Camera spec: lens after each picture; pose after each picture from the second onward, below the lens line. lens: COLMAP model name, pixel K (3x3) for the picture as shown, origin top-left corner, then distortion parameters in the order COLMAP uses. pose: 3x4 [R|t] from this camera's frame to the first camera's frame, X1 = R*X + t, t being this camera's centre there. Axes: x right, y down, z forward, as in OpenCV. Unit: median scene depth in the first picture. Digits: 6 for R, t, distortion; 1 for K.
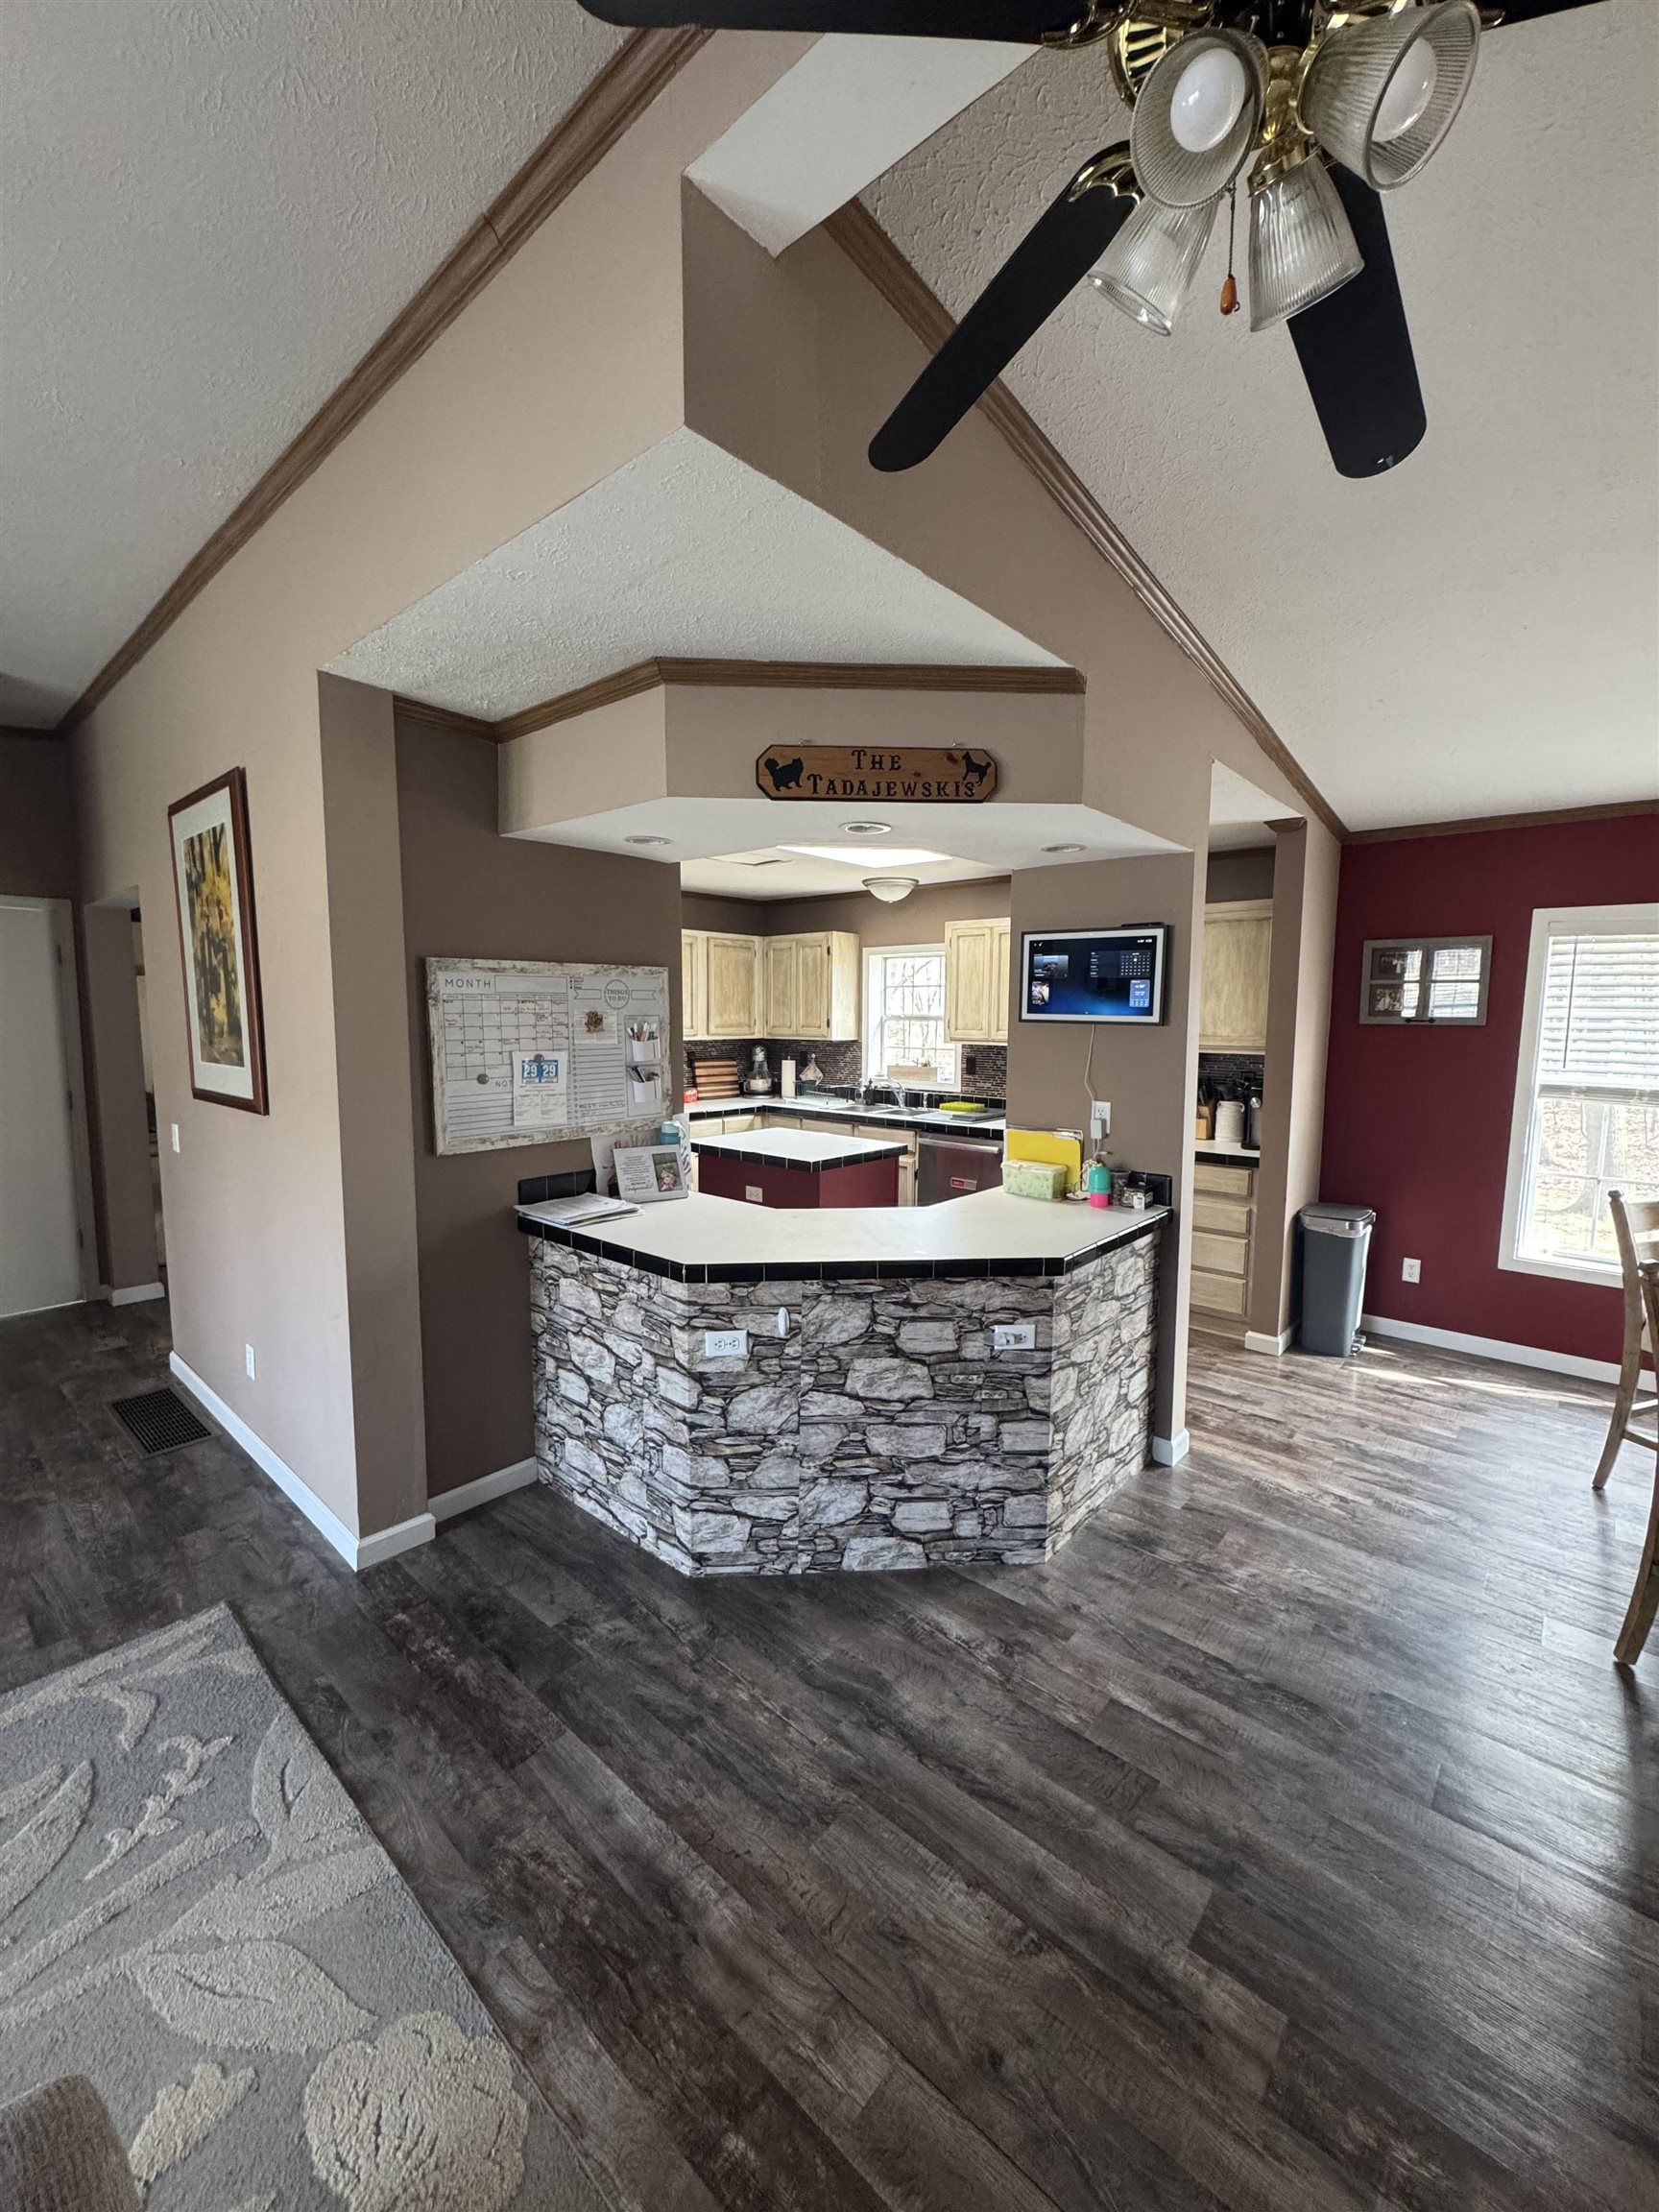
lens RADIAL K [[876.0, 0, 831.6], [0, 876.0, 1106.1], [0, 0, 1]] dist [0.000224, 0.000010]
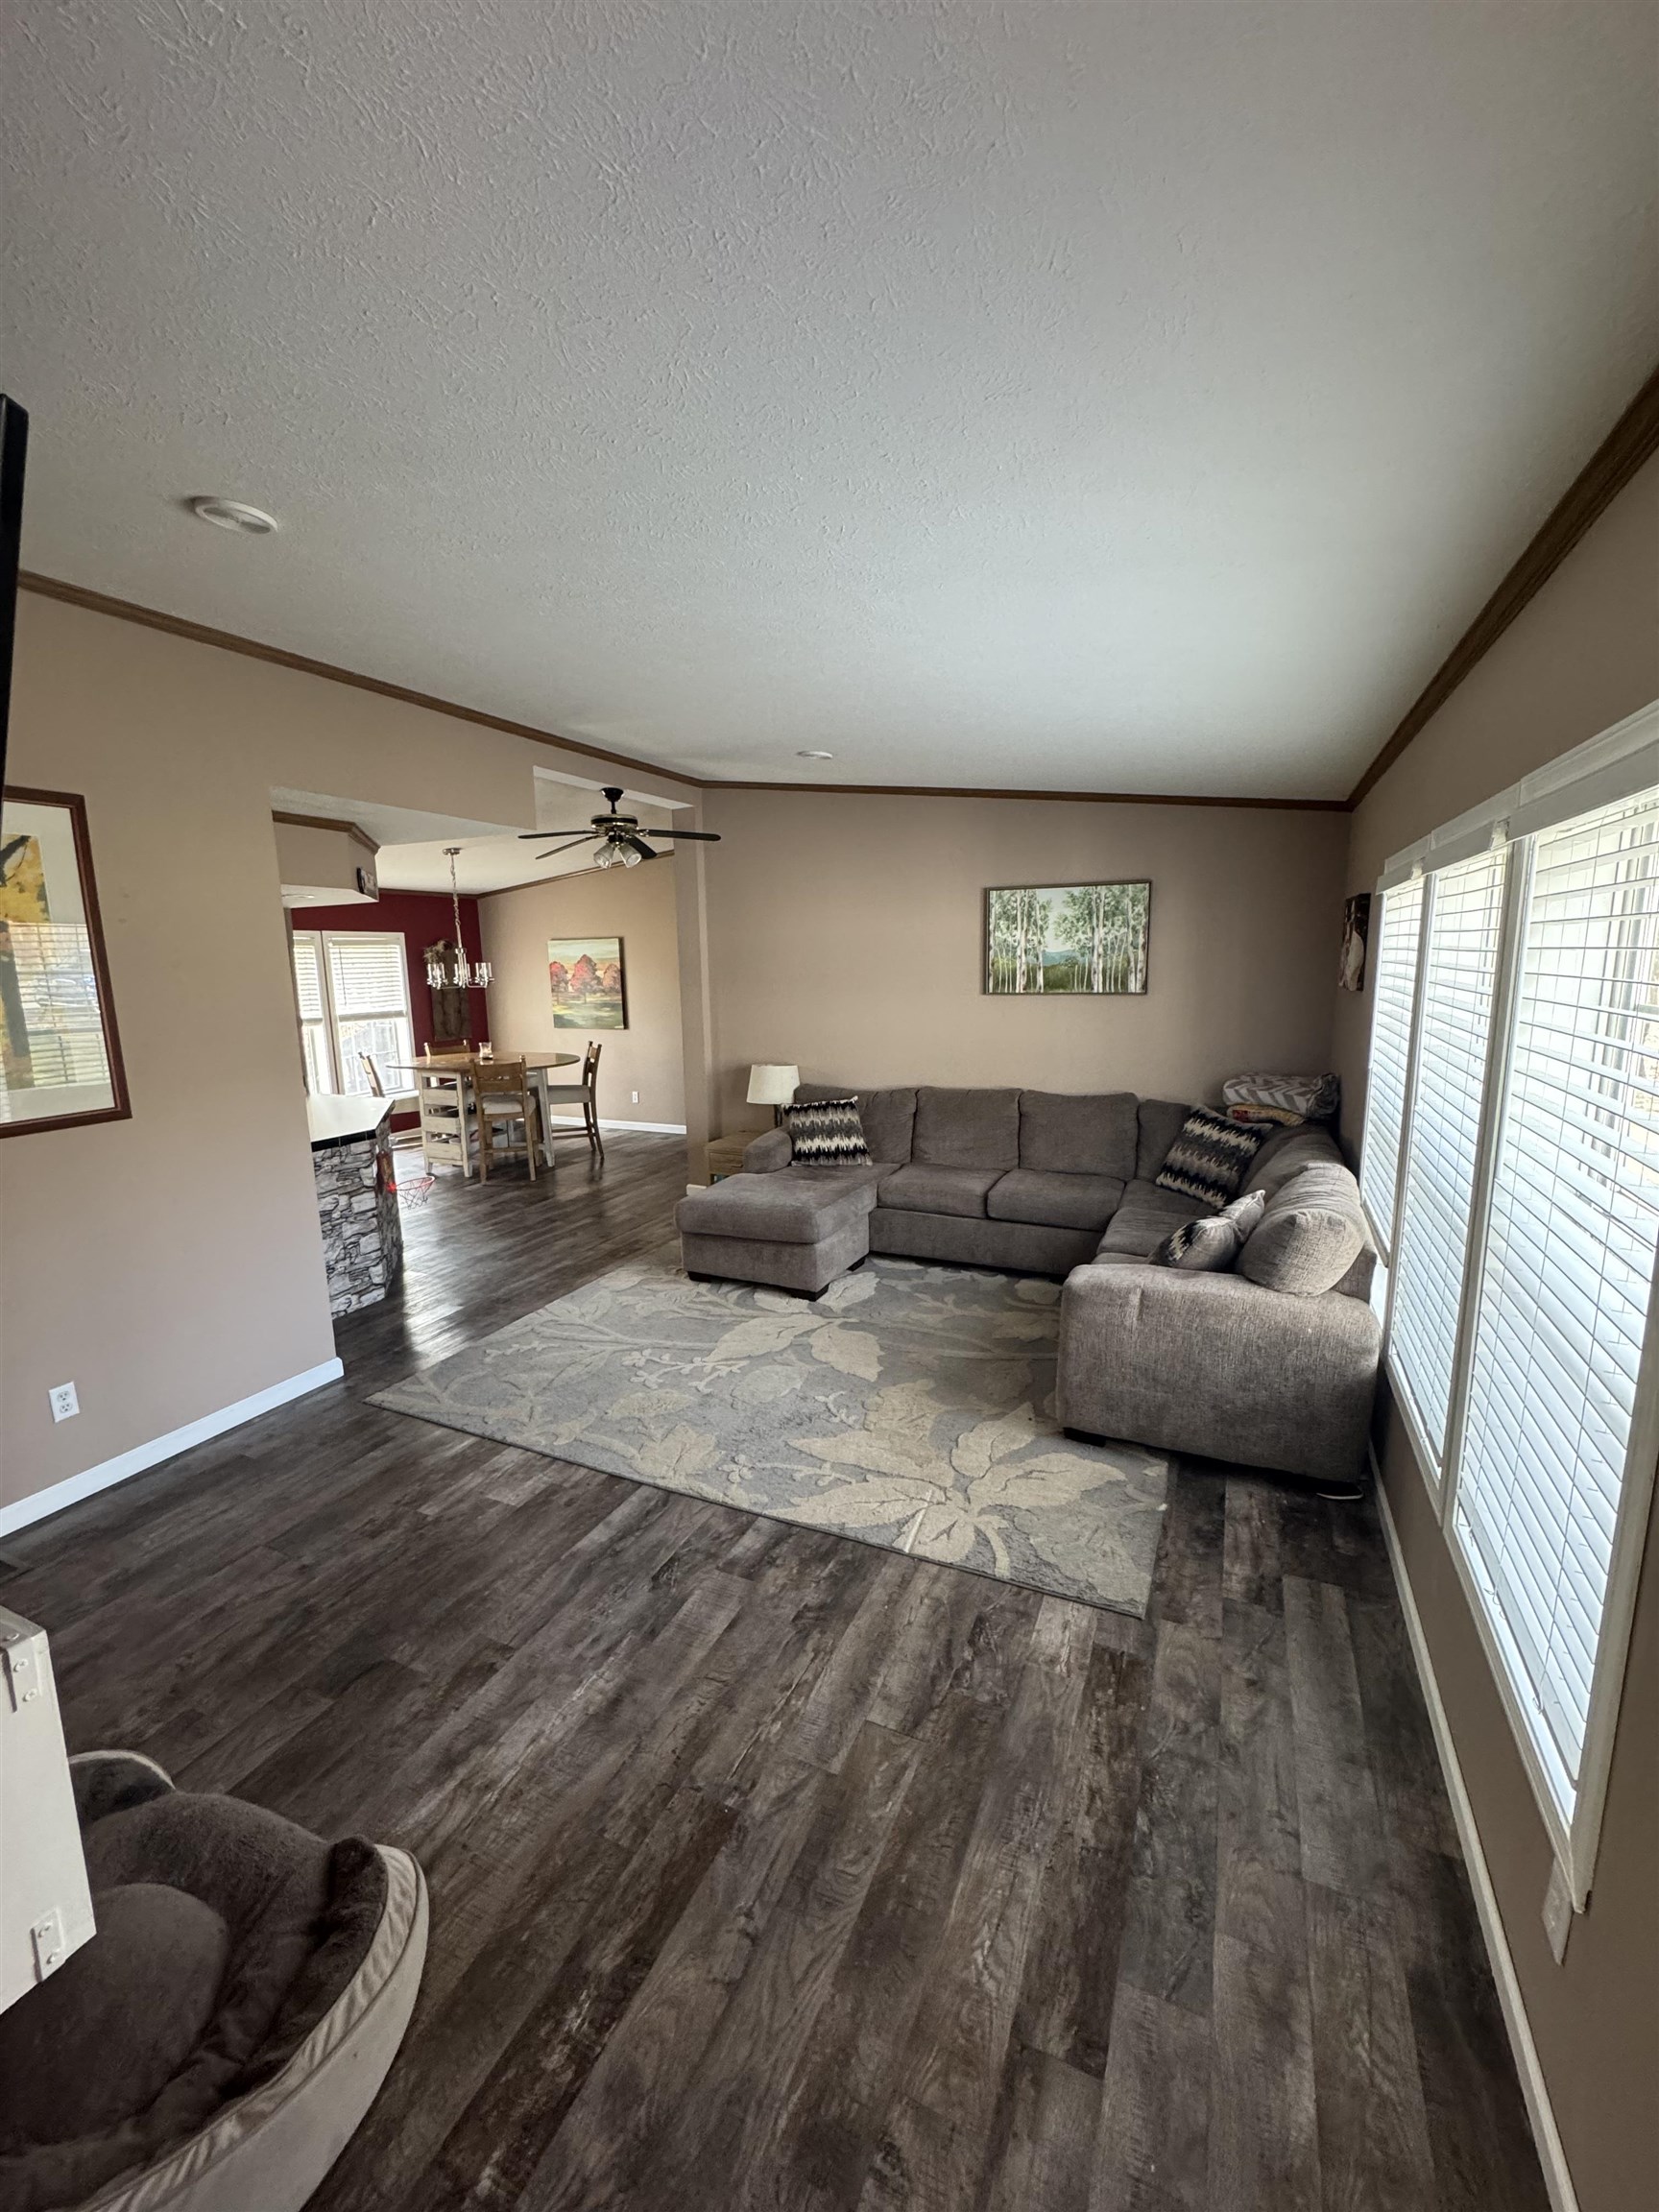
lens RADIAL K [[876.0, 0, 829.0], [0, 876.0, 1101.7], [0, 0, 1]] dist [0.000224, 0.000010]
pose [[-0.281236, -0.164203, 0.945486, -2.564431], [0.122246, 0.971095, 0.205013, -0.170269], [-0.951821, 0.173239, -0.253034, 0.588907]]
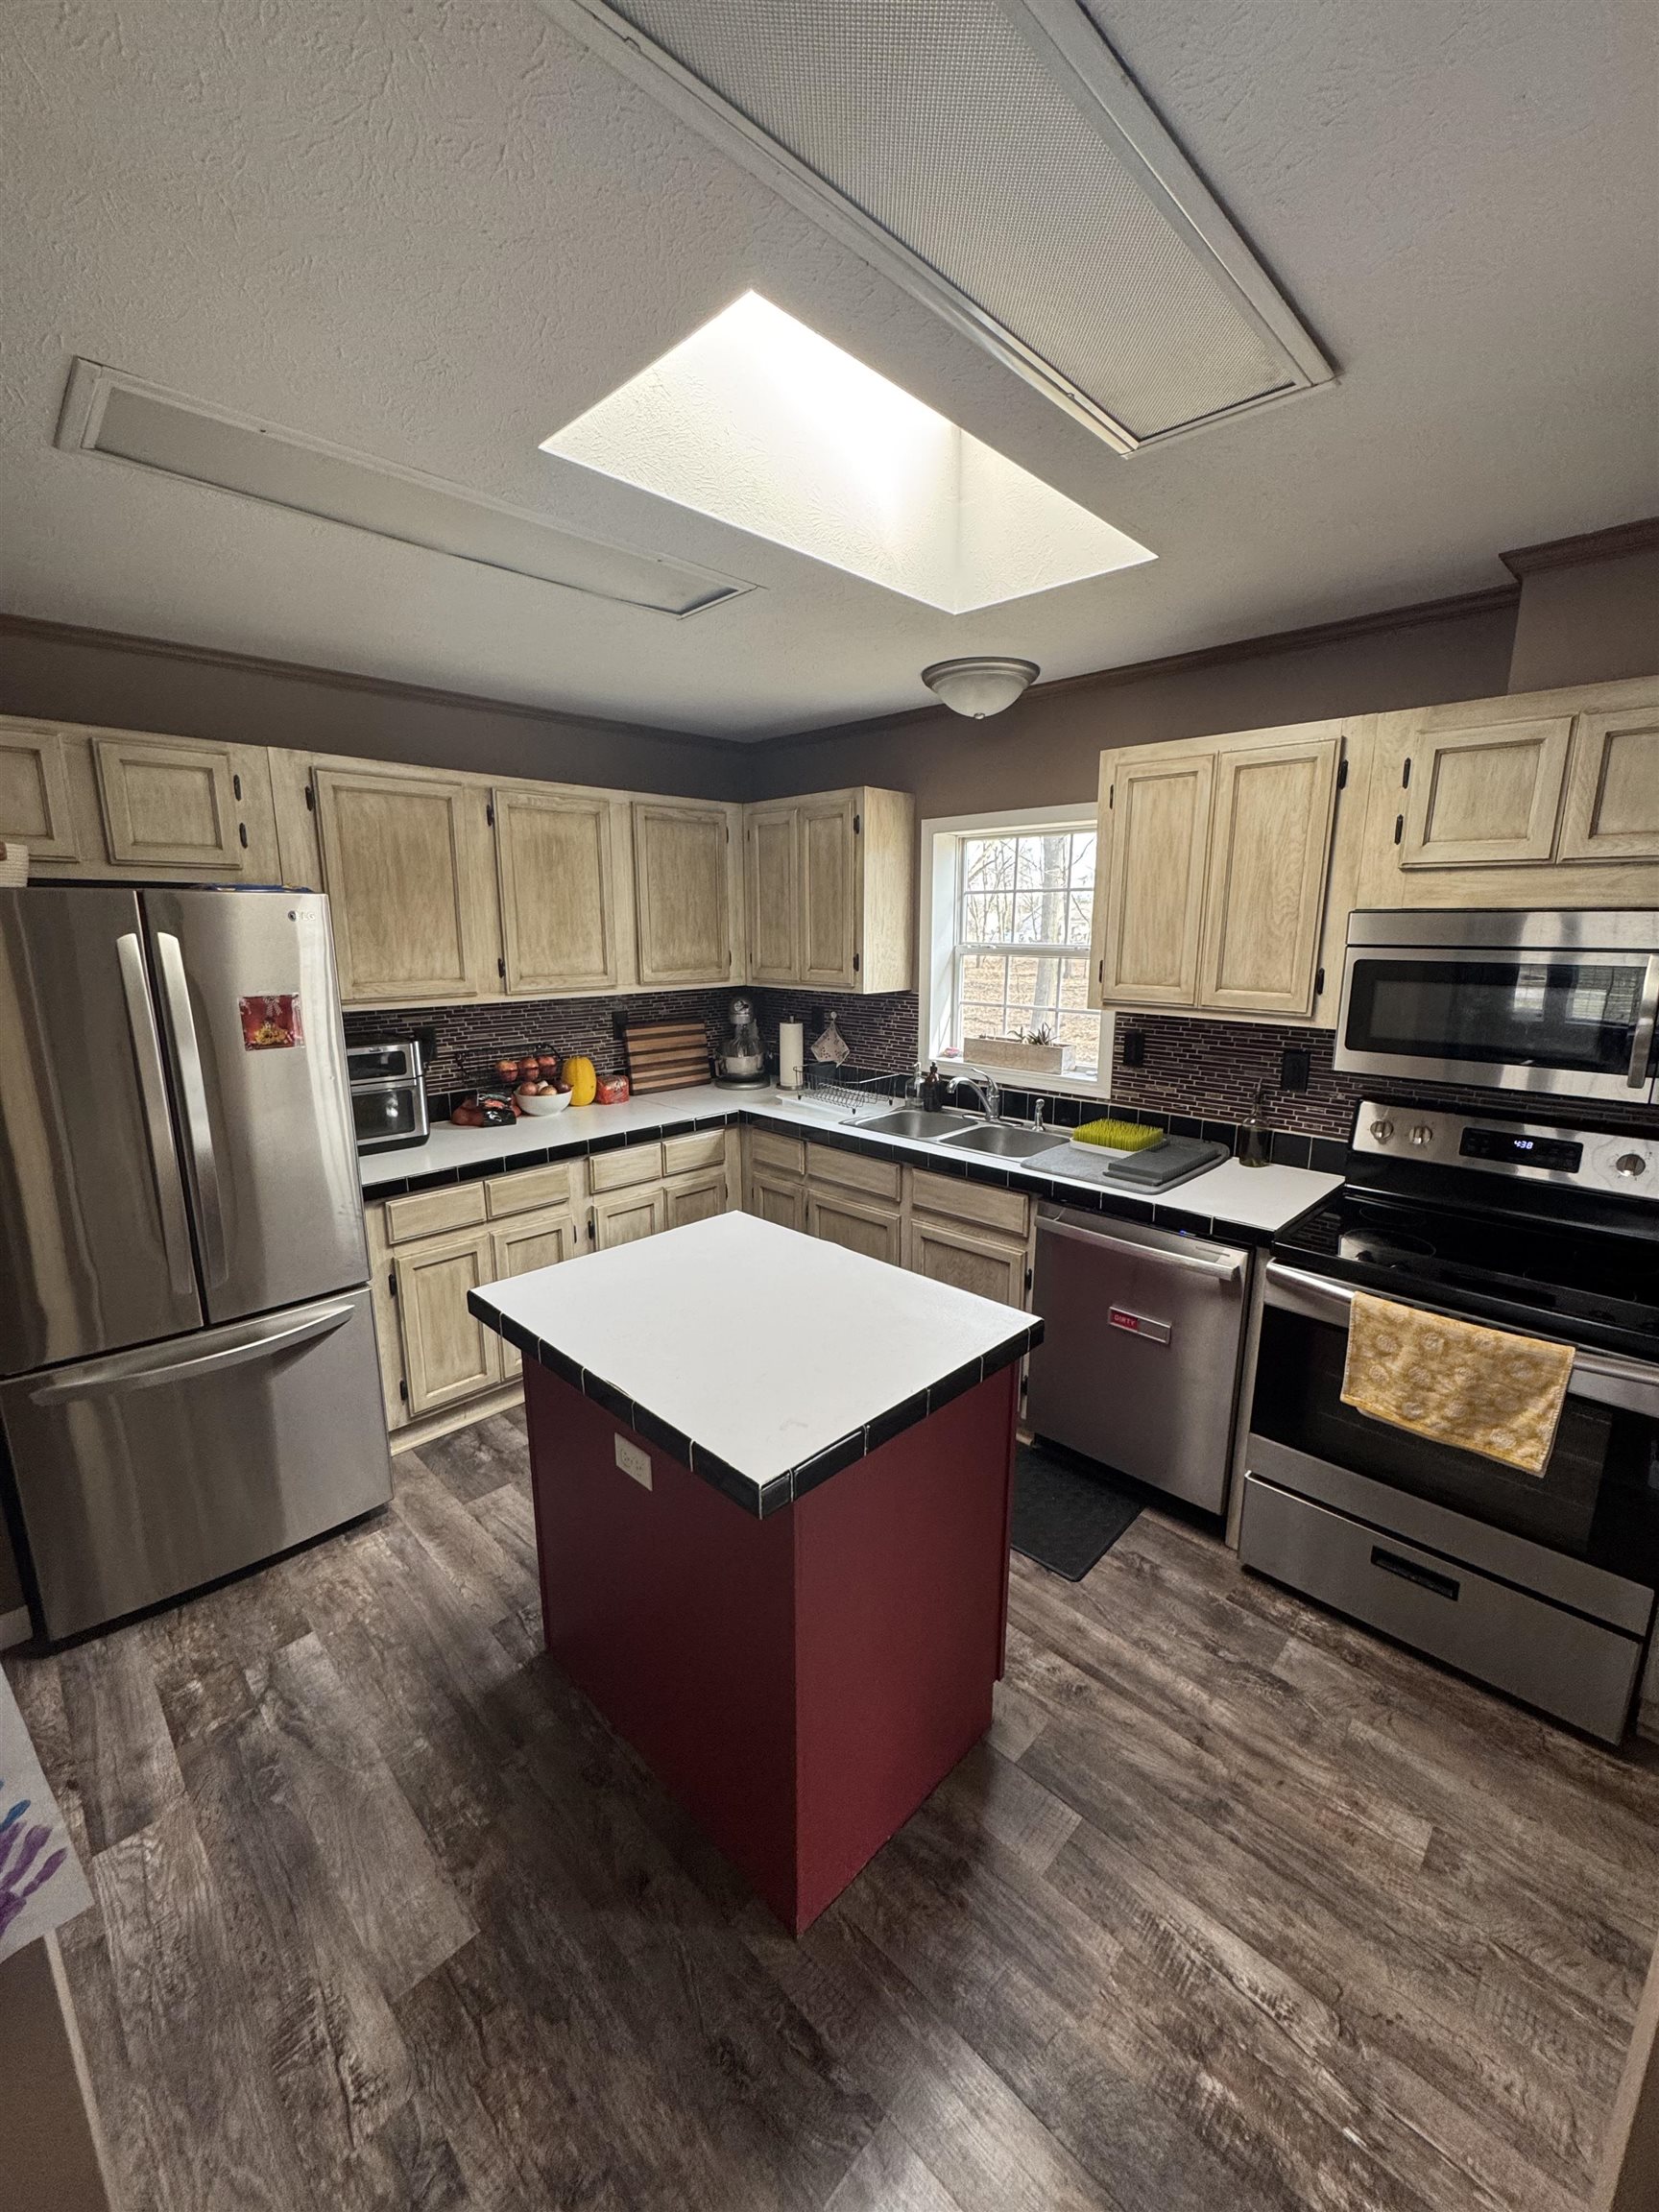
lens RADIAL K [[876.0, 0, 829.6], [0, 876.0, 1092.0], [0, 0, 1]] dist [0.000224, 0.000010]
pose [[0.998083, 0.004340, -0.061736, 0.012638], [0.001199, 0.995995, 0.089406, -0.061419], [0.061877, -0.089309, 0.994080, 0.439162]]
